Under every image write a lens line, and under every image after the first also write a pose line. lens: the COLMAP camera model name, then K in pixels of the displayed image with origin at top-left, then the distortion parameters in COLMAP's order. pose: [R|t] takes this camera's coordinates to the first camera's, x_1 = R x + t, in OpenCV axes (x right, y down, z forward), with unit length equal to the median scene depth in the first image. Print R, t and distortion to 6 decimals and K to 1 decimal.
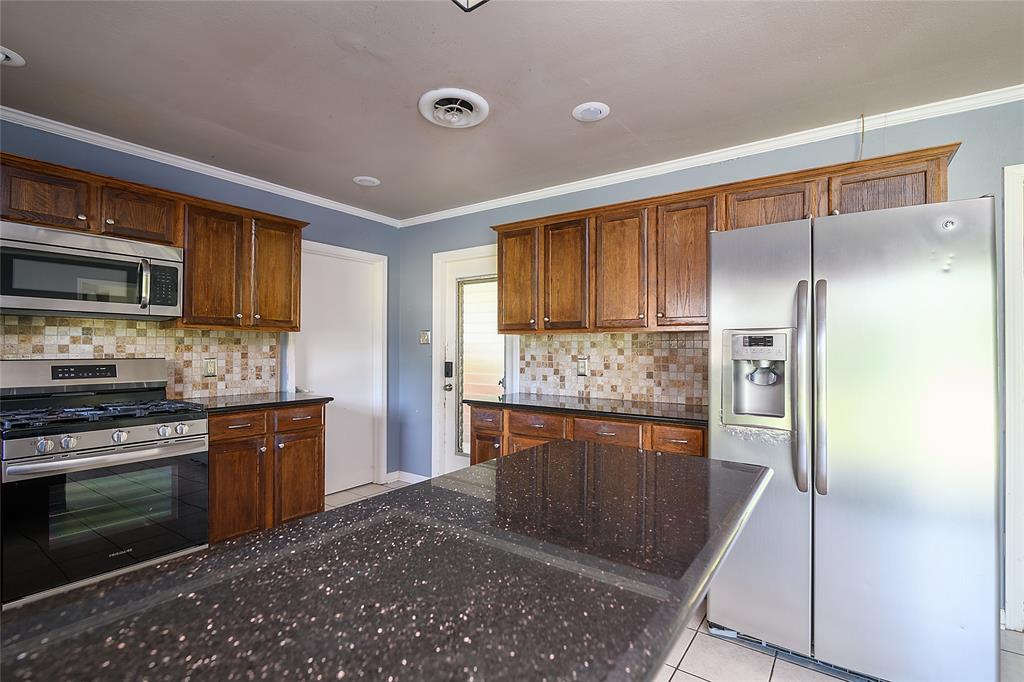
lens RADIAL K [[475.4, 0, 512.0], [0, 475.4, 341.0], [0, 0, 1]] dist [-0.002297, -0.000326]
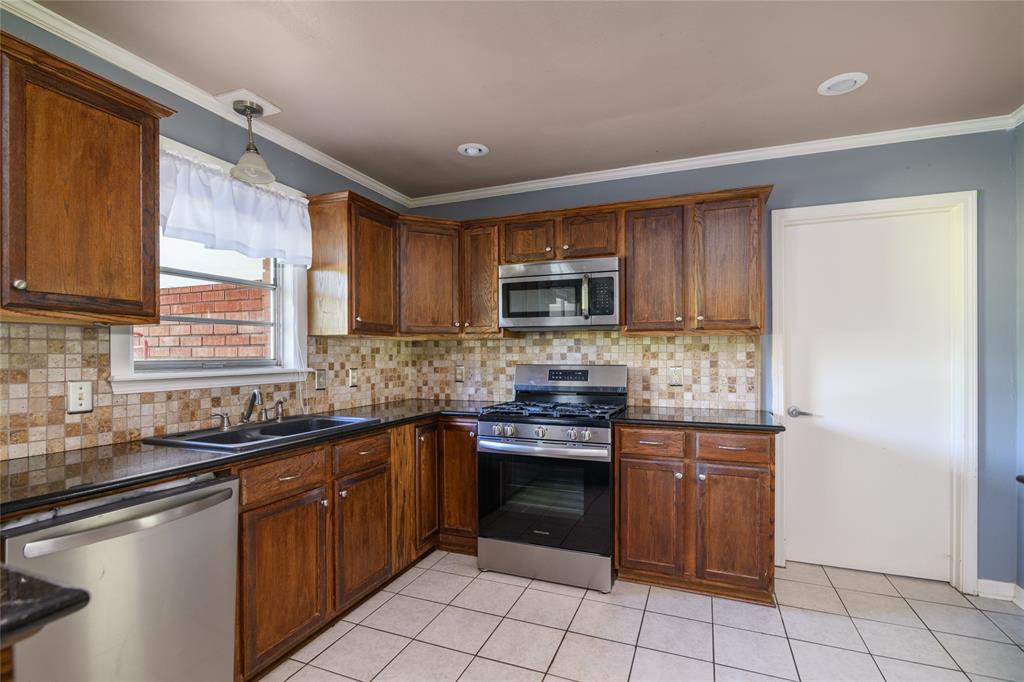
lens RADIAL K [[484.4, 0, 511.0], [0, 484.4, 352.8], [0, 0, 1]] dist [-0.005340, -0.000703]
pose [[0.238669, -0.007554, -0.971072, 0.230173], [0.017239, 0.999845, -0.003541, 0.007919], [0.970948, -0.015895, 0.238762, 0.488601]]
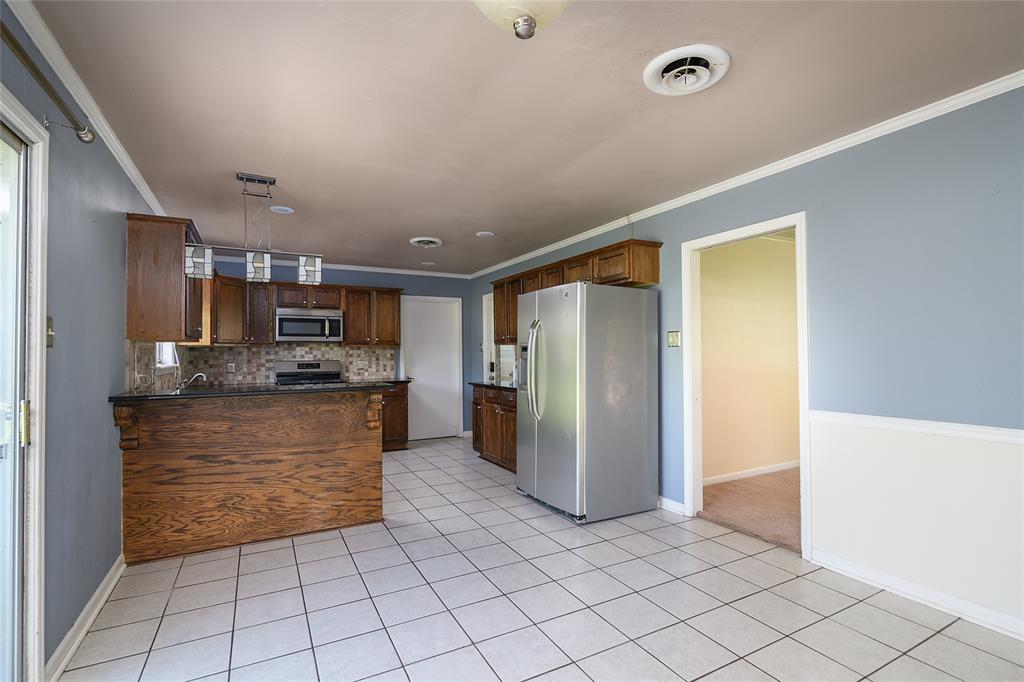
lens RADIAL K [[475.4, 0, 512.0], [0, 475.4, 341.0], [0, 0, 1]] dist [-0.002297, -0.000326]
pose [[0.896680, -0.024198, -0.442018, 0.904684], [0.019779, 0.999698, -0.014604, -0.004442], [0.442238, 0.004353, 0.896887, -0.577269]]
